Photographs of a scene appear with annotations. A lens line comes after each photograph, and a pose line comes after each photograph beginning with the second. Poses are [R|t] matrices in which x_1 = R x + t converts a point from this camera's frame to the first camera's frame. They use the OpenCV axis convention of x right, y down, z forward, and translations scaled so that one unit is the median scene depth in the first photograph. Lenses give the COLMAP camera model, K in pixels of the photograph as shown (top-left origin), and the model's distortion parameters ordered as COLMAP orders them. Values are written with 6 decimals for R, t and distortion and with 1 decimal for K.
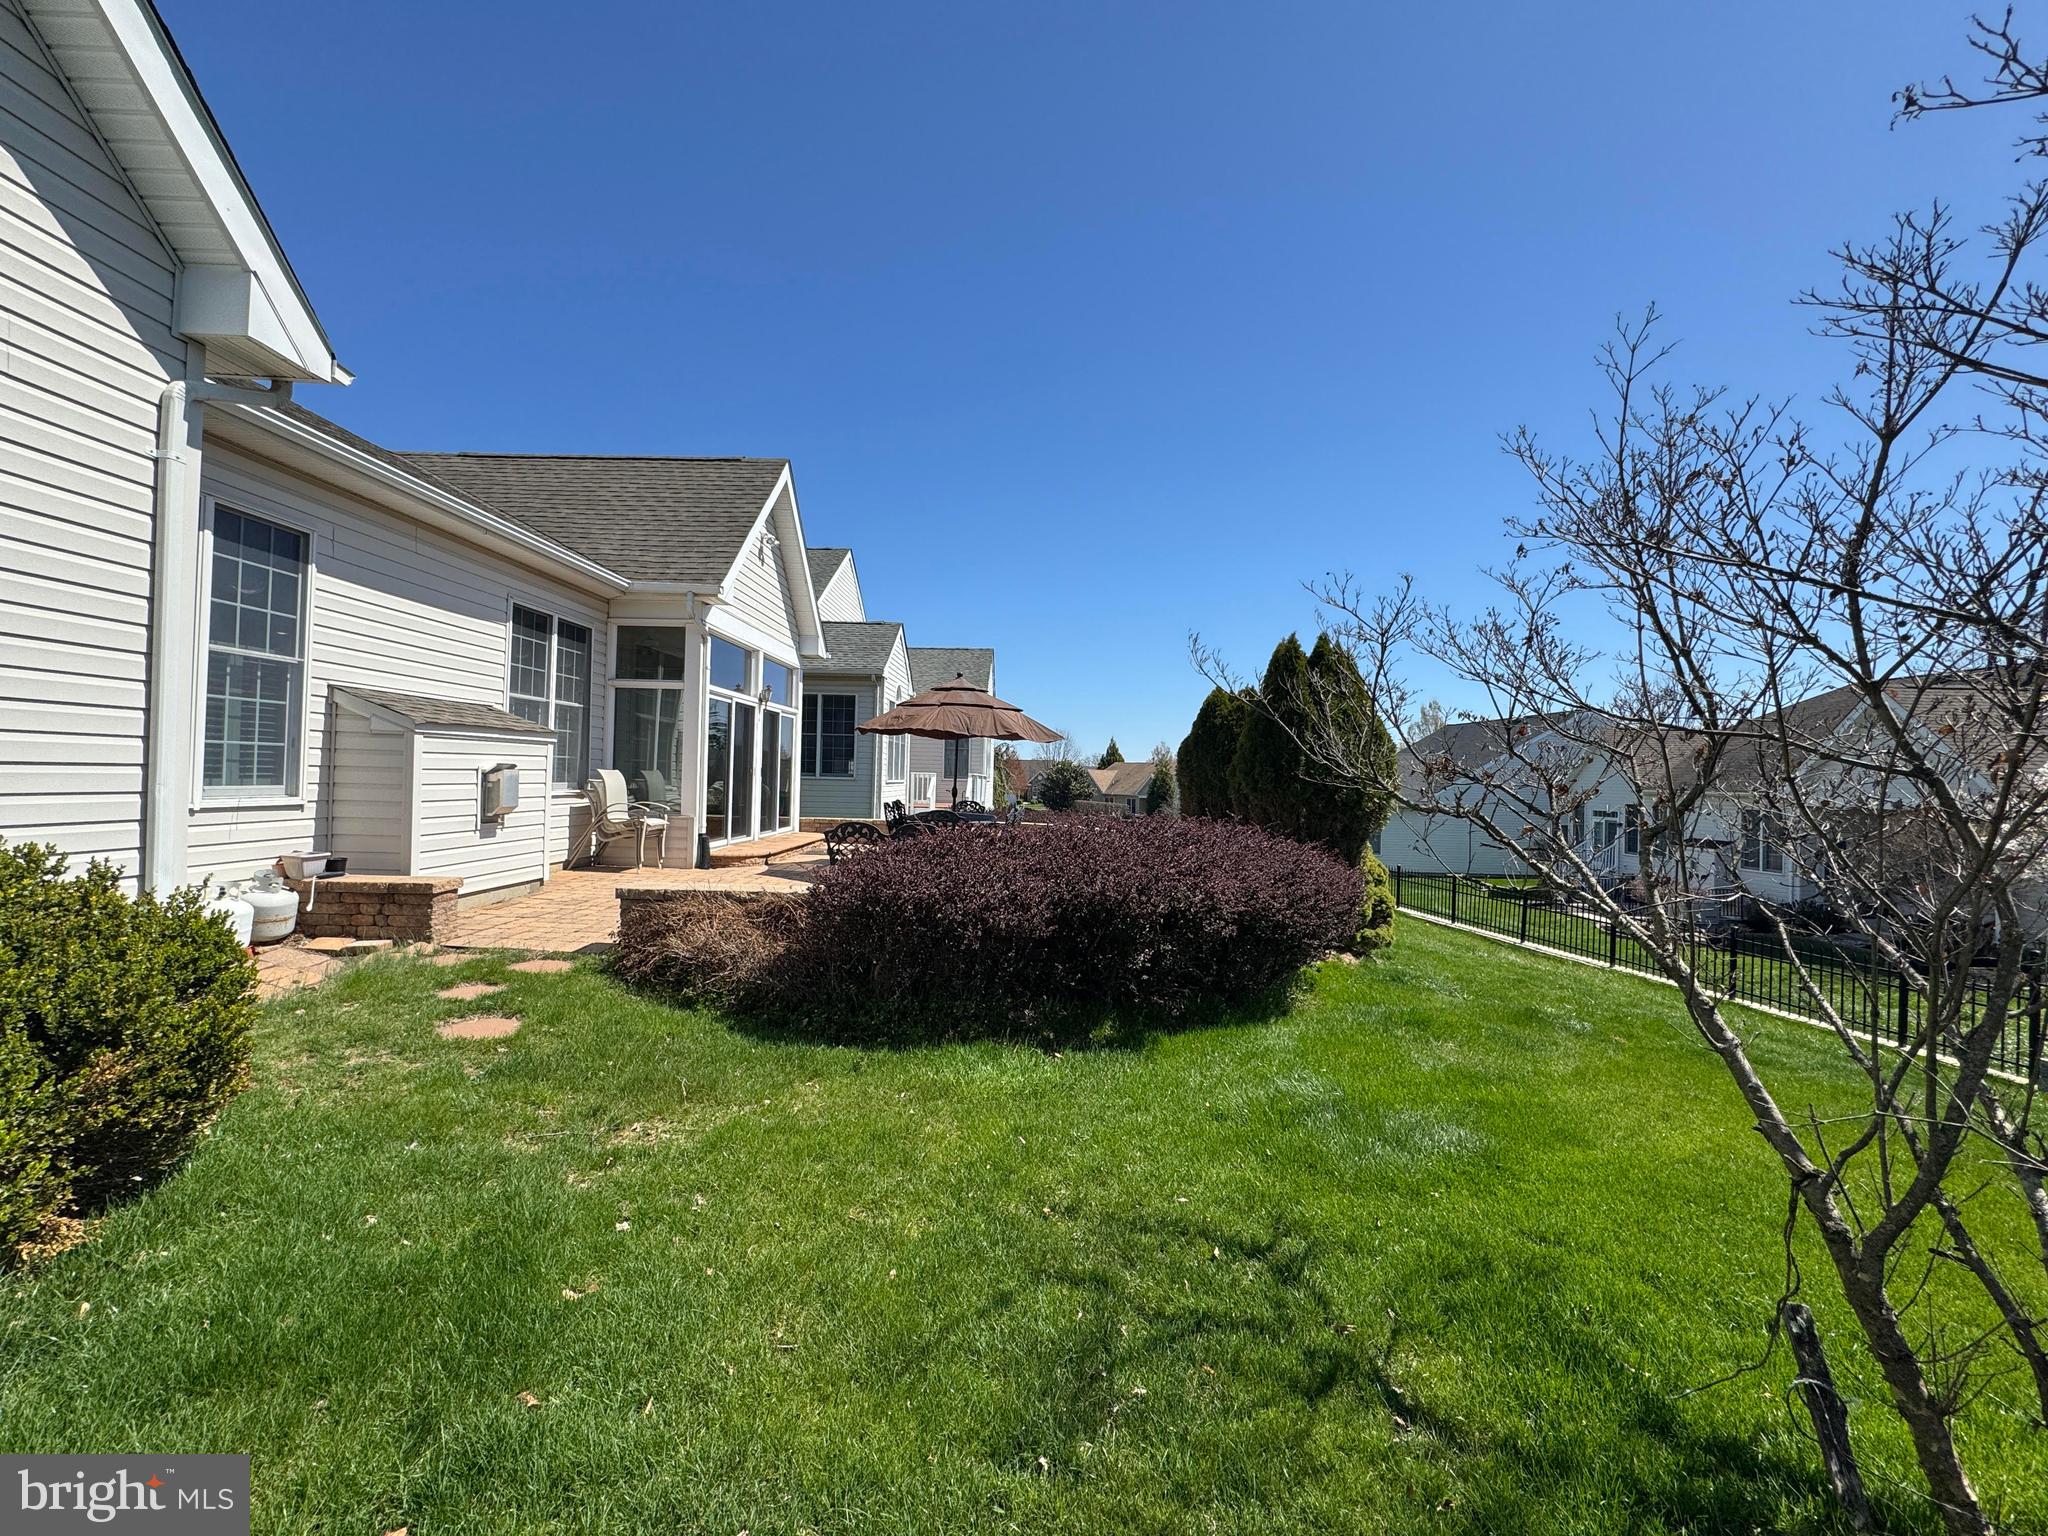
lens RADIAL K [[810.2, 0, 1022.6], [0, 810.2, 767.5], [0, 0, 1]] dist [-0.000159, -0.000032]
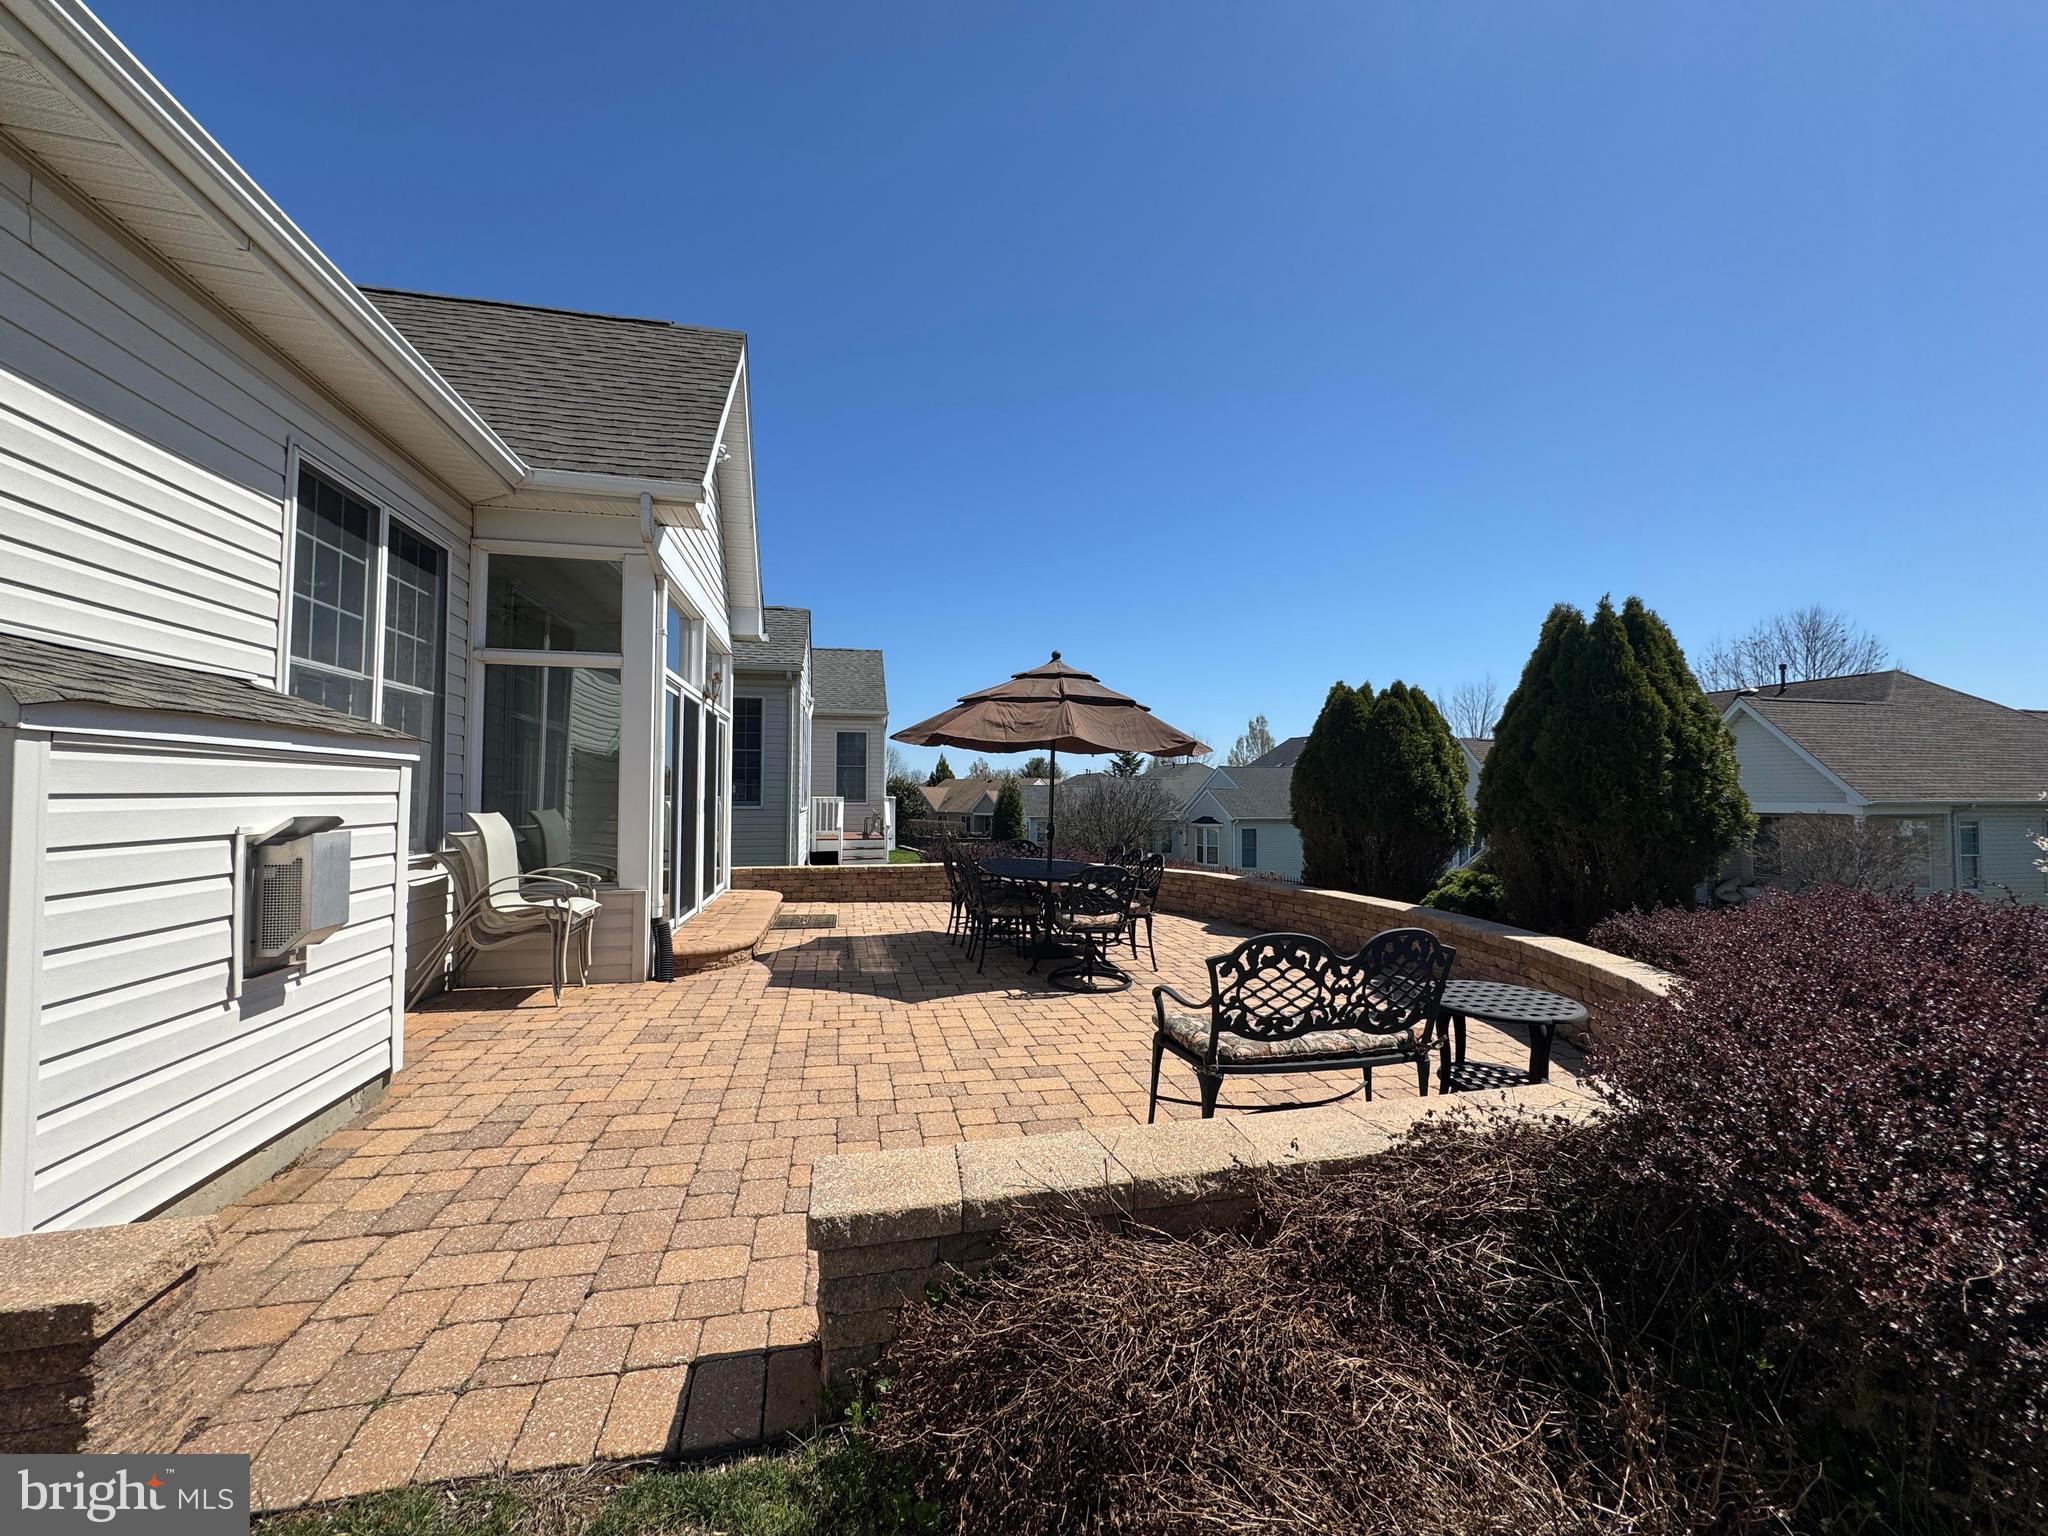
lens RADIAL K [[810.2, 0, 1024.3], [0, 810.2, 766.8], [0, 0, 1]] dist [-0.000159, -0.000032]
pose [[0.971536, -0.013154, 0.236527, -0.310139], [0.018119, 0.999659, -0.018828, -0.011924], [-0.236199, 0.022578, 0.971442, 0.419826]]
